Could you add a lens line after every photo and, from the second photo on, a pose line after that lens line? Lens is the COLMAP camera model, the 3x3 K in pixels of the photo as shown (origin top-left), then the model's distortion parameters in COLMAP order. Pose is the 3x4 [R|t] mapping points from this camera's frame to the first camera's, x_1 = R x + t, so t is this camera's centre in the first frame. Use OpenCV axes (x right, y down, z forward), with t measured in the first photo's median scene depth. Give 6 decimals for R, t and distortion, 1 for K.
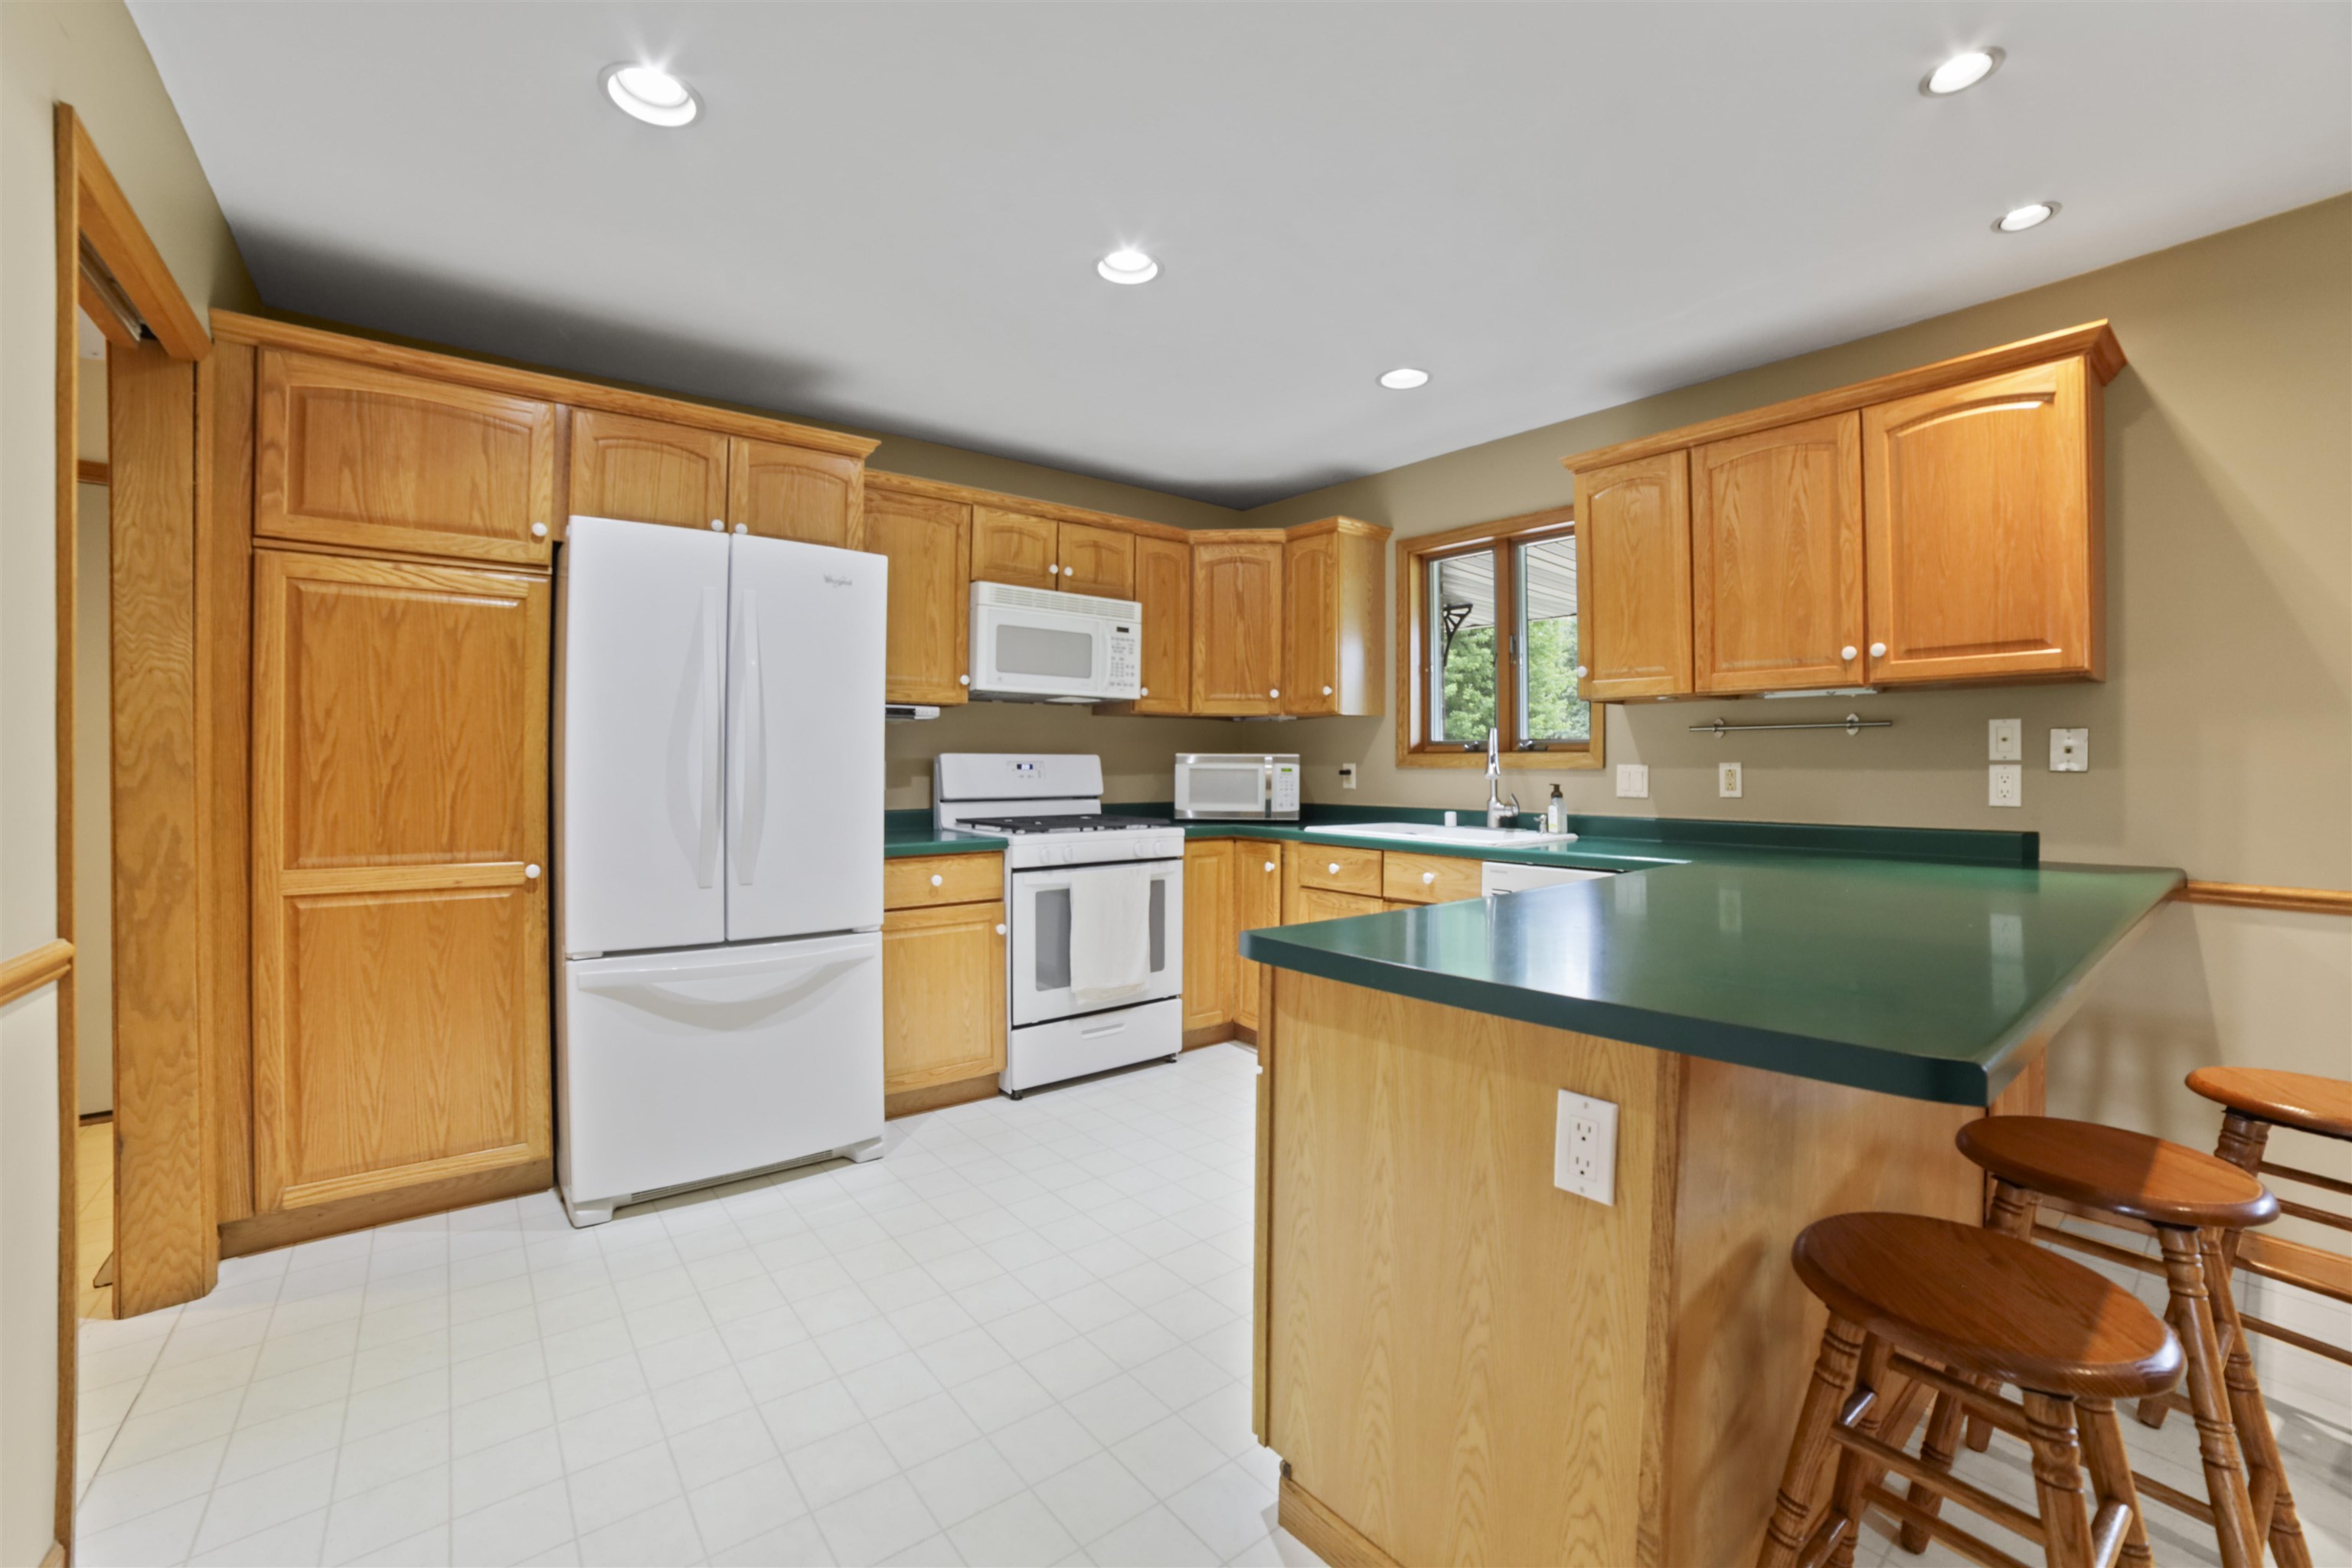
lens RADIAL K [[1040.5, 0, 1178.2], [0, 1040.5, 761.0], [0, 0, 1]] dist [-0.019640, 0.000074]
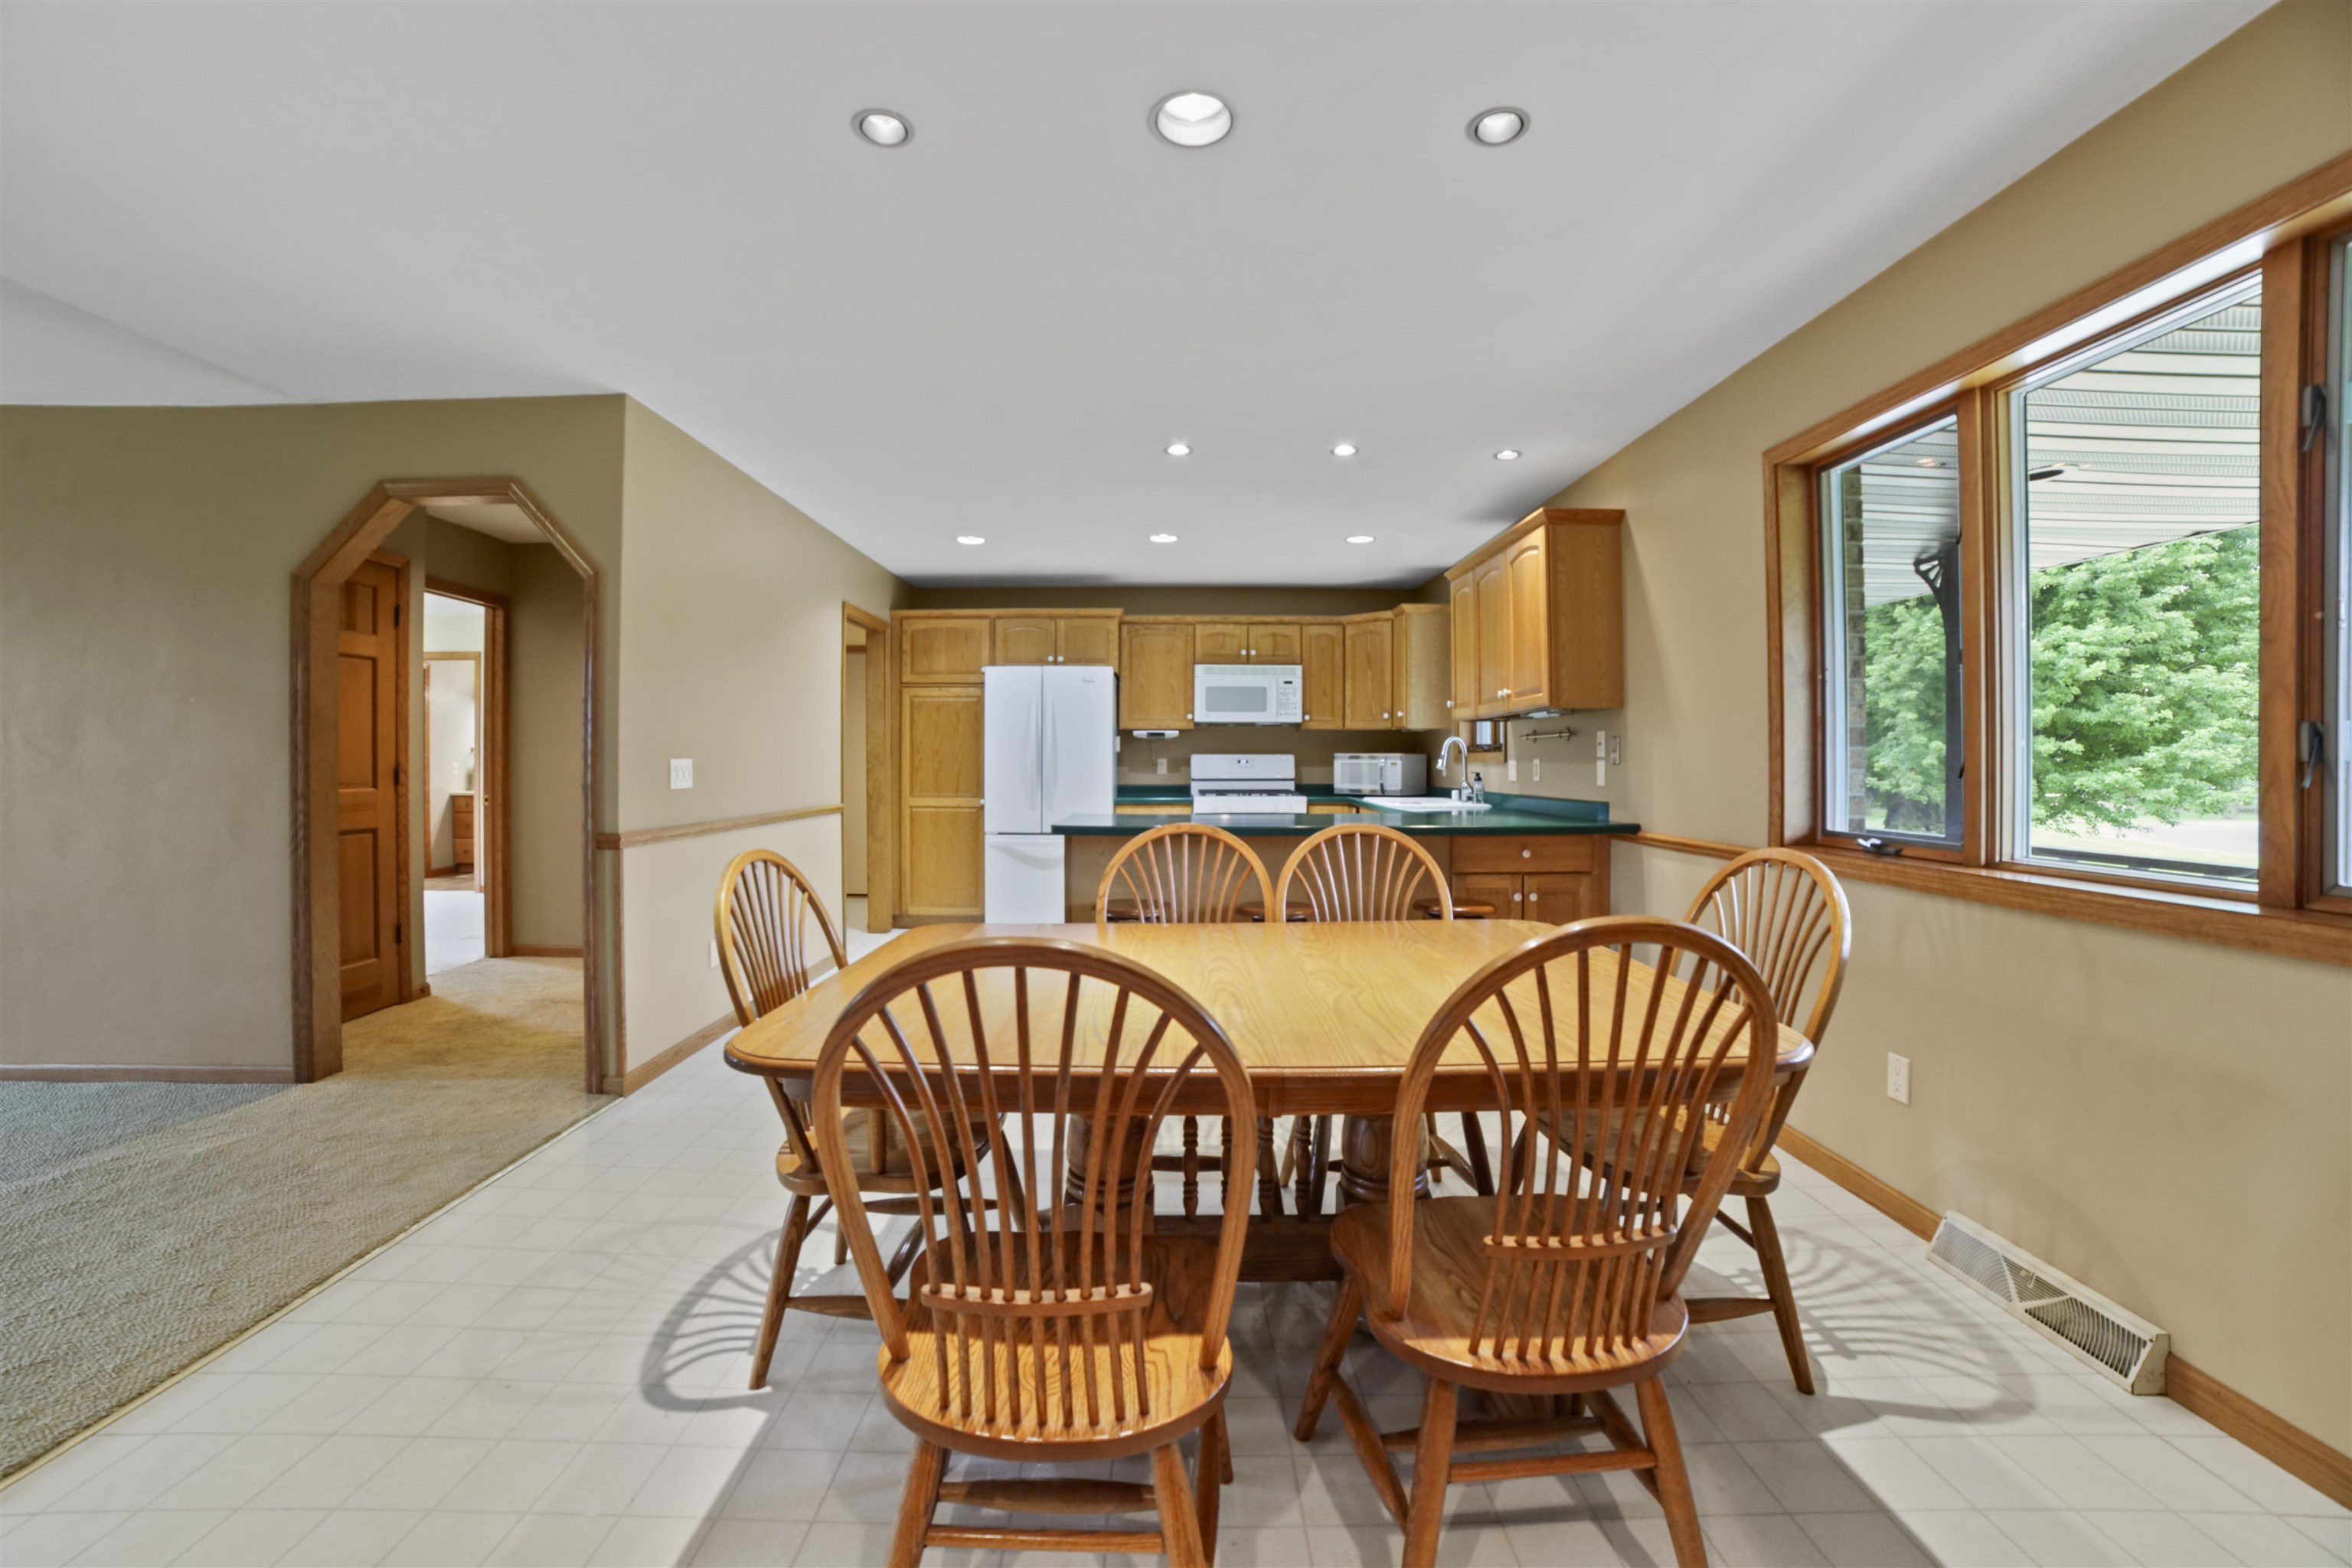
lens RADIAL K [[1040.5, 0, 1178.2], [0, 1040.5, 761.0], [0, 0, 1]] dist [-0.019640, 0.000074]
pose [[0.778064, -0.001065, -0.628184, 0.949665], [0.003736, 0.999989, 0.002932, -0.001261], [0.628173, -0.004628, 0.778060, -0.491986]]
